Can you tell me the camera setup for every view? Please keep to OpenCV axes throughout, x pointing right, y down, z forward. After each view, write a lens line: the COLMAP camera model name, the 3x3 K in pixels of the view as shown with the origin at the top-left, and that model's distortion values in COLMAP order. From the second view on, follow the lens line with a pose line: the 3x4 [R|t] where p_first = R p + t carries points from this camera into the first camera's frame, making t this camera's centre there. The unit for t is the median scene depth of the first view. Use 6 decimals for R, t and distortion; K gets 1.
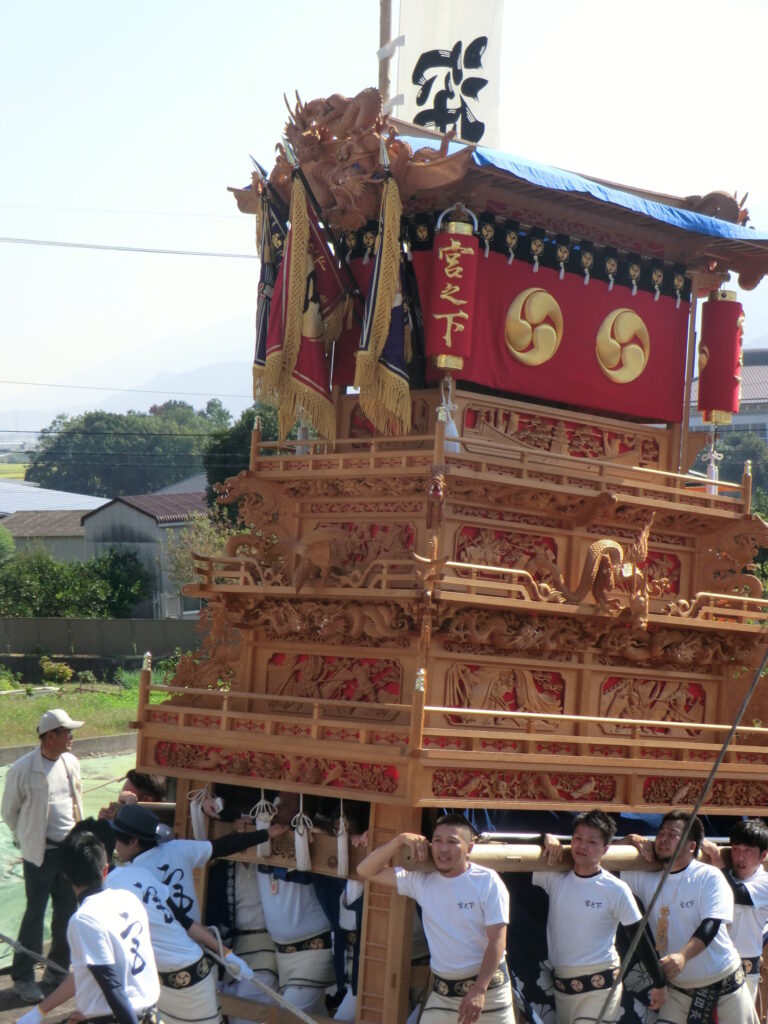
lens RADIAL K [[2438.5, 0, 410.4], [0, 2438.5, 511.1], [0, 0, 1]] dist [0.011816, 0.019749]
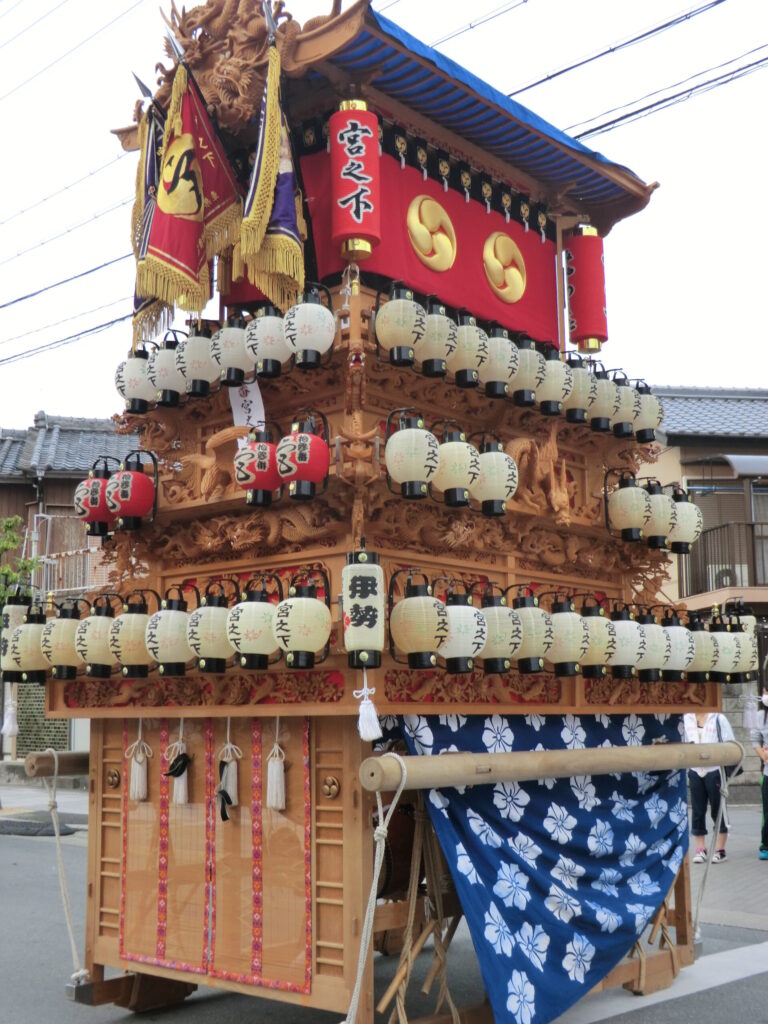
lens RADIAL K [[1246.1, 0, 381.5], [0, 1246.1, 524.8], [0, 0, 1]] dist [-0.027005, -0.004254]
pose [[0.991880, -0.065727, 0.108872, -0.032651], [0.074229, 0.994344, -0.075966, 0.082524], [-0.103263, 0.083430, 0.991149, 0.529993]]
